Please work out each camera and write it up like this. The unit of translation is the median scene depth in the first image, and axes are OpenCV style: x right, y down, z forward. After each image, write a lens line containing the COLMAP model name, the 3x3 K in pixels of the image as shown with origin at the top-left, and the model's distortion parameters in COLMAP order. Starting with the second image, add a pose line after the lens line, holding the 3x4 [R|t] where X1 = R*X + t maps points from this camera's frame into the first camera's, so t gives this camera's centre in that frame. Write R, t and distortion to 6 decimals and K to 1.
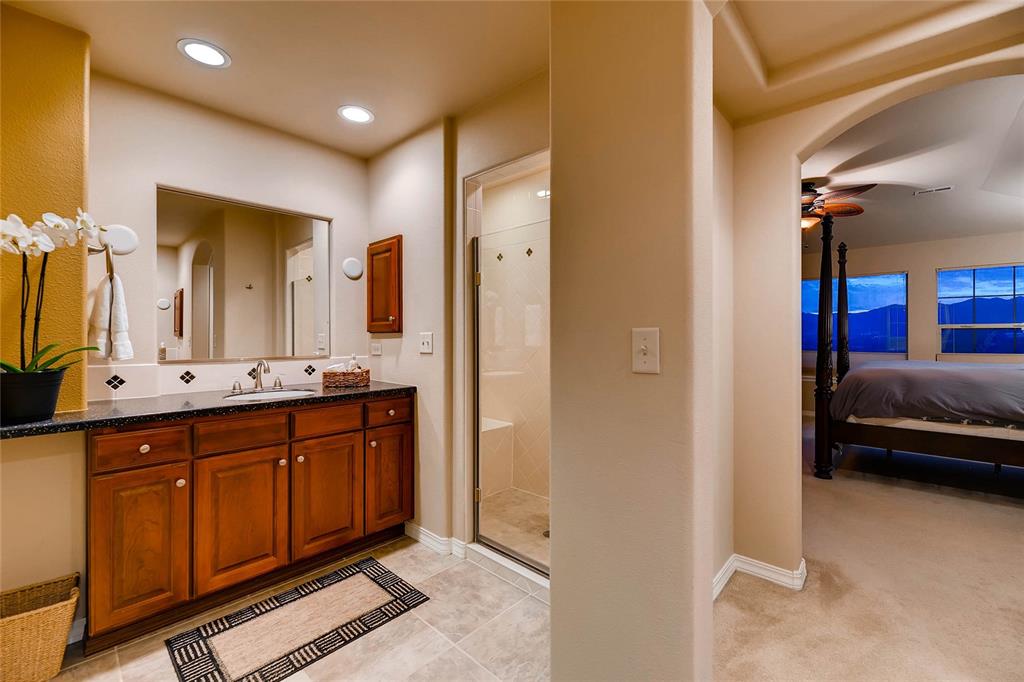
lens RADIAL K [[424.5, 0, 510.6], [0, 424.5, 339.8], [0, 0, 1]] dist [-0.014267, -0.000120]
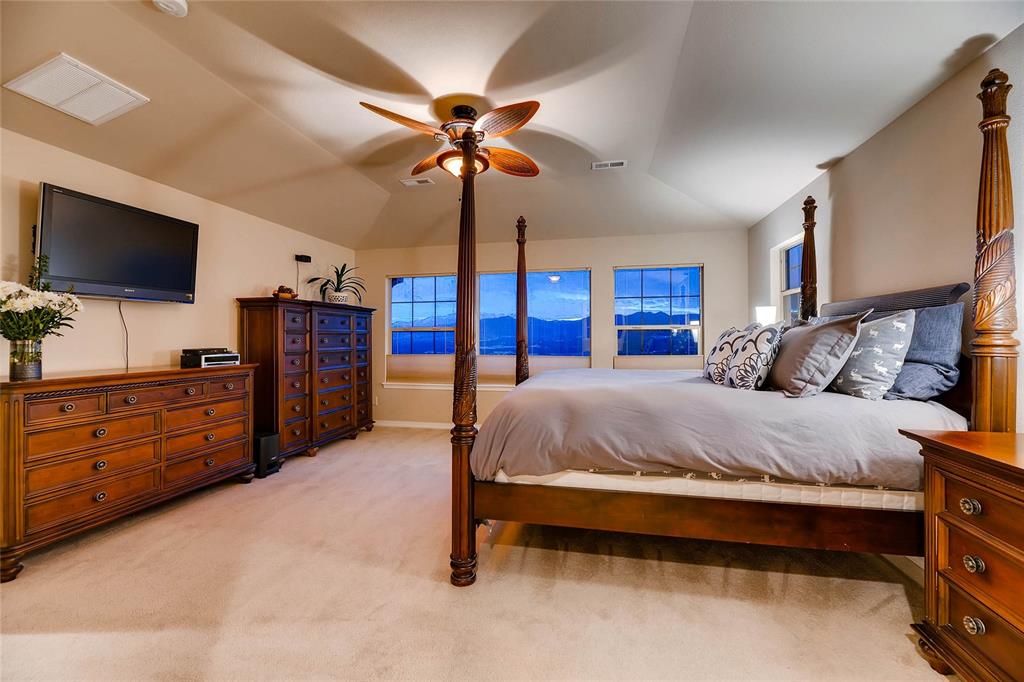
lens RADIAL K [[416.2, 0, 512.2], [0, 416.2, 340.9], [0, 0, 1]] dist [-0.007560, -0.000564]
pose [[0.856763, -0.003871, 0.515695, 0.380090], [0.004333, 0.999991, 0.000308, -0.002494], [-0.515692, 0.001971, 0.856772, 0.353460]]
